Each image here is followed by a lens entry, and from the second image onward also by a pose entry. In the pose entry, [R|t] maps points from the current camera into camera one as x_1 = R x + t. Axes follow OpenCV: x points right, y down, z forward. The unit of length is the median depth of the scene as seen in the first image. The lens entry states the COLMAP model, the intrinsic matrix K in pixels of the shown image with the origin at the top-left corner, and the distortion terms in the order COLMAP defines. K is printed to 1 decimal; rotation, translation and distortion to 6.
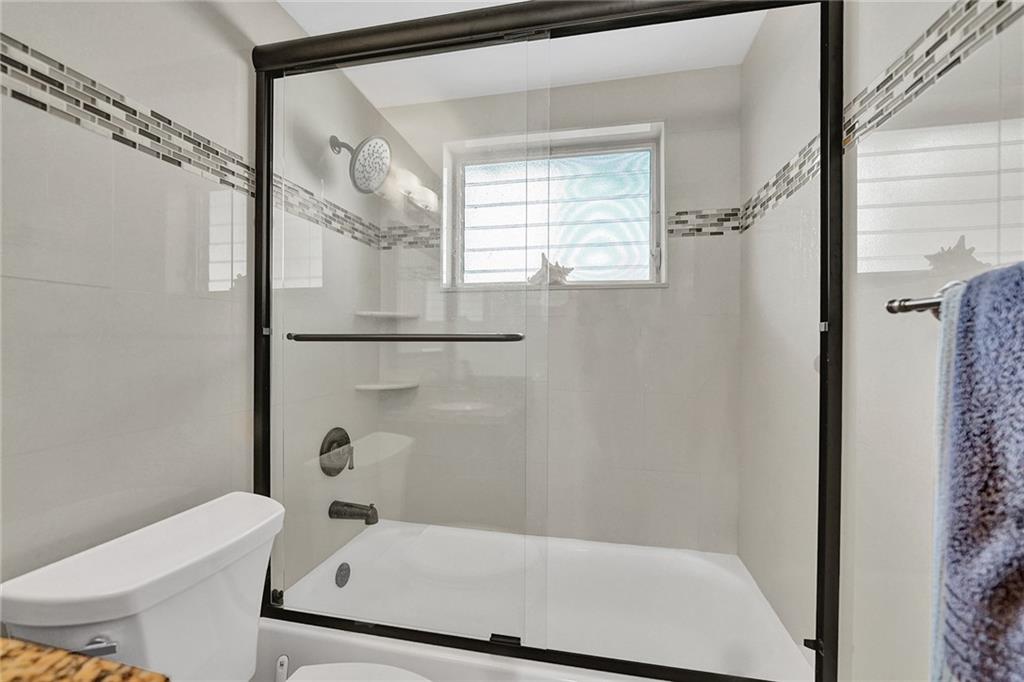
lens RADIAL K [[414.5, 0, 507.9], [0, 414.5, 339.4], [0, 0, 1]] dist [-0.015218, 0.000226]
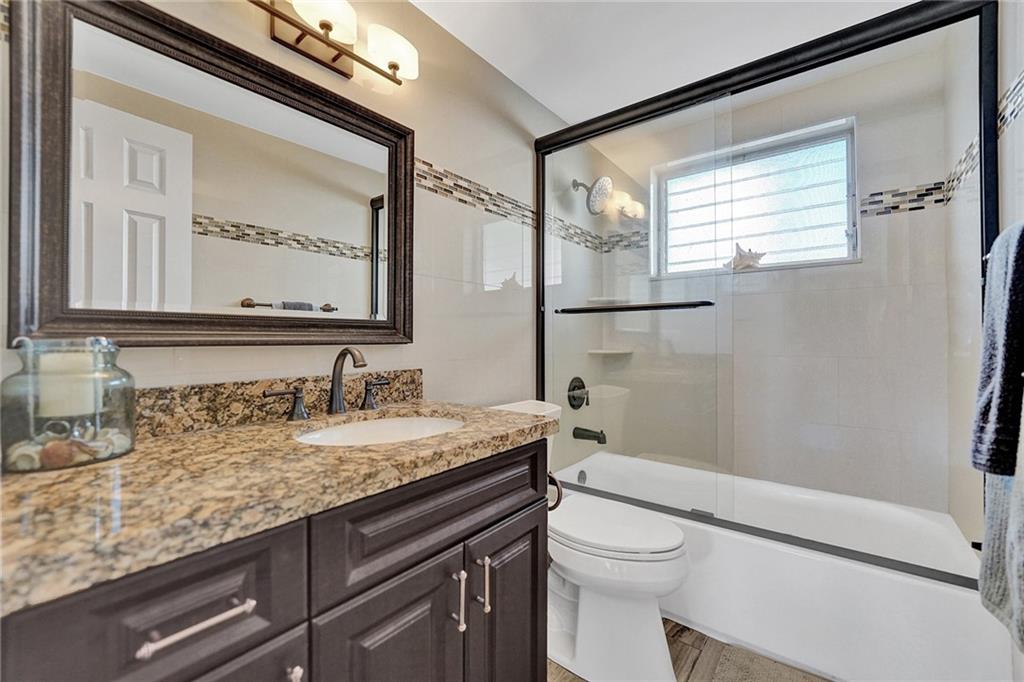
lens RADIAL K [[414.5, 0, 507.9], [0, 414.5, 339.4], [0, 0, 1]] dist [-0.015218, 0.000226]
pose [[0.894179, -0.005434, -0.447677, 0.026118], [0.004854, 0.999985, -0.002442, 0.082912], [0.447684, 0.000011, 0.894192, -0.429796]]
